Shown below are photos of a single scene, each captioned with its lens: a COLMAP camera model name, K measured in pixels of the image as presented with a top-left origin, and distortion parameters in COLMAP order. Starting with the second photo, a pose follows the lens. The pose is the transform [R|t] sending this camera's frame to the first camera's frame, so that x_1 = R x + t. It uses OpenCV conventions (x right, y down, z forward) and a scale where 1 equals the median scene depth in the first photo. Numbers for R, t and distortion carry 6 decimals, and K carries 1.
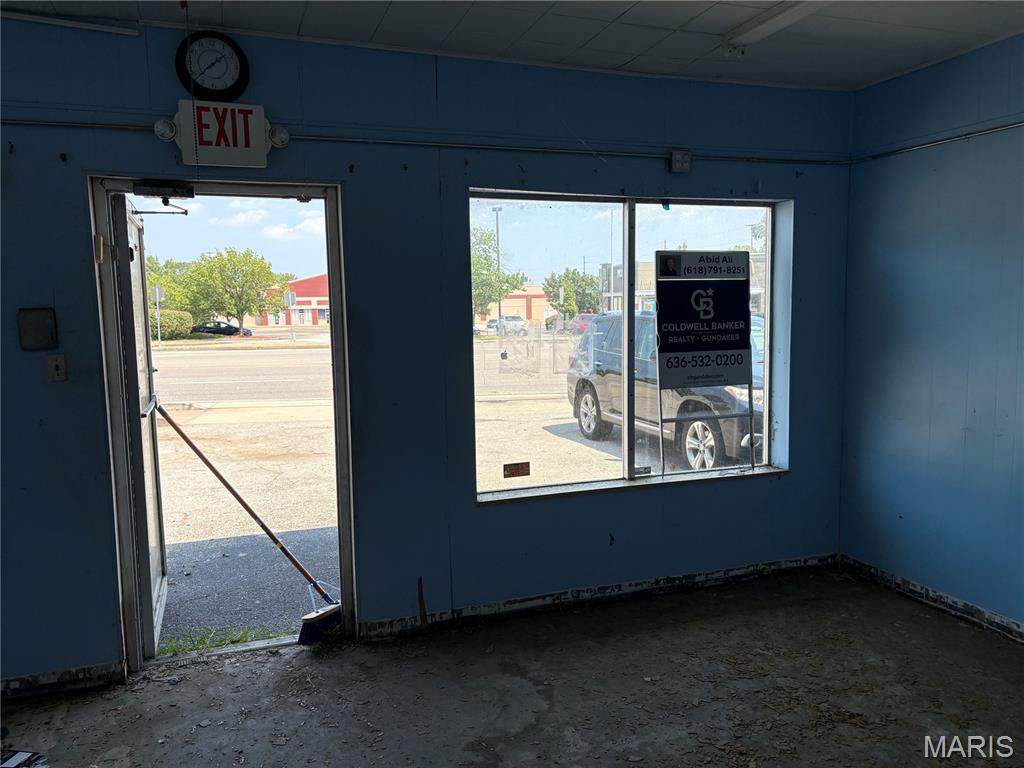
lens RADIAL K [[782.9, 0, 512.0], [0, 782.9, 384.0], [0, 0, 1]] dist [0.057787, -0.045949]
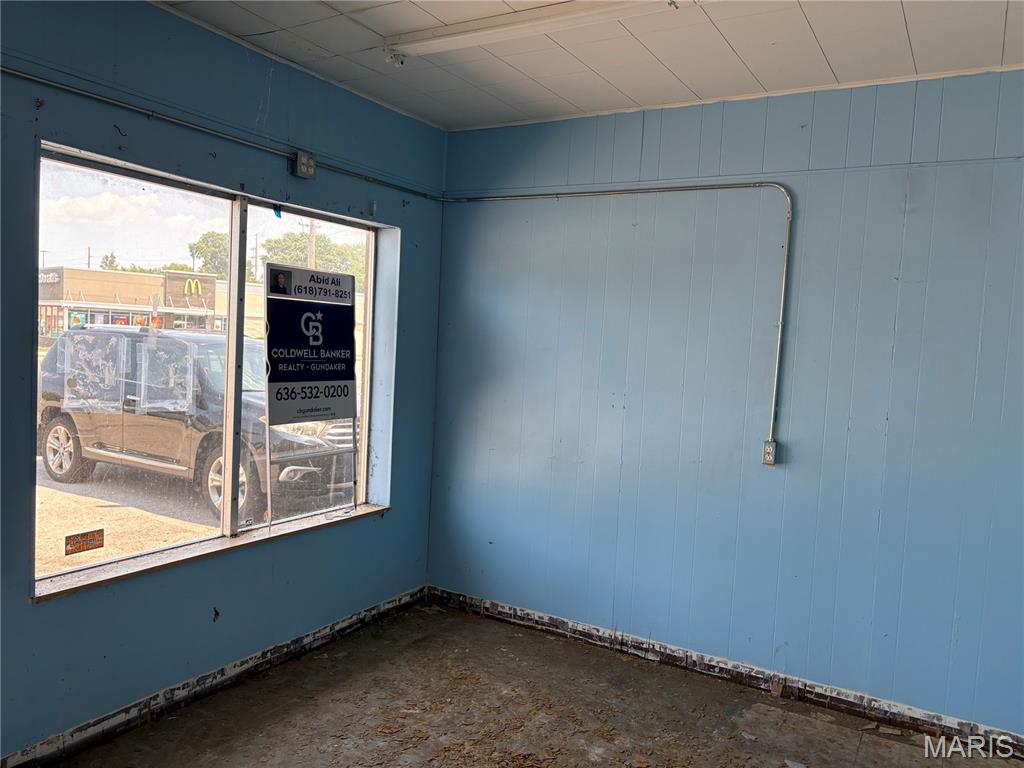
lens RADIAL K [[782.9, 0, 512.0], [0, 782.9, 384.0], [0, 0, 1]] dist [0.057787, -0.045949]
pose [[0.769001, 0.018410, 0.638982, -0.154205], [0.000706, 0.999560, -0.029649, -0.012372], [-0.639247, 0.023251, 0.768650, 0.172372]]
